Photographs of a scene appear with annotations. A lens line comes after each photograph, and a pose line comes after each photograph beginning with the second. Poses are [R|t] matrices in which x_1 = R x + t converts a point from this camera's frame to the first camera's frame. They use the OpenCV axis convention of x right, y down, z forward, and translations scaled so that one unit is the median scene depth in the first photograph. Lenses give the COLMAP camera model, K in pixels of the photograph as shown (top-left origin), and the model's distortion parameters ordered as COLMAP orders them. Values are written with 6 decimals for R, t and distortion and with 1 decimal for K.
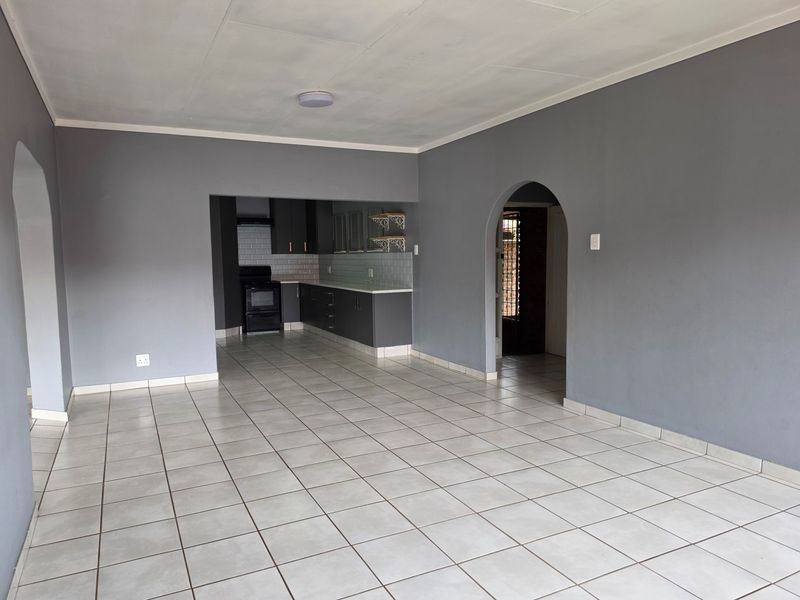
lens RADIAL K [[550.2, 0, 398.6], [0, 550.2, 301.3], [0, 0, 1]] dist [0.083882, -0.117748]
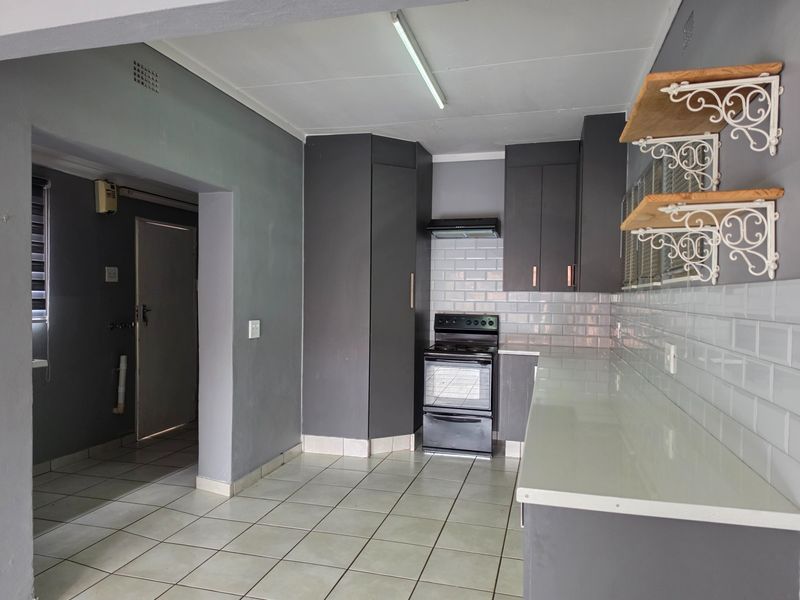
lens RADIAL K [[550.2, 0, 398.6], [0, 550.2, 301.3], [0, 0, 1]] dist [0.083882, -0.117748]
pose [[0.742287, 0.028399, -0.669480, 0.031819], [-0.076868, 0.996115, -0.042973, -0.050498], [0.665658, 0.083360, 0.741586, 0.602994]]
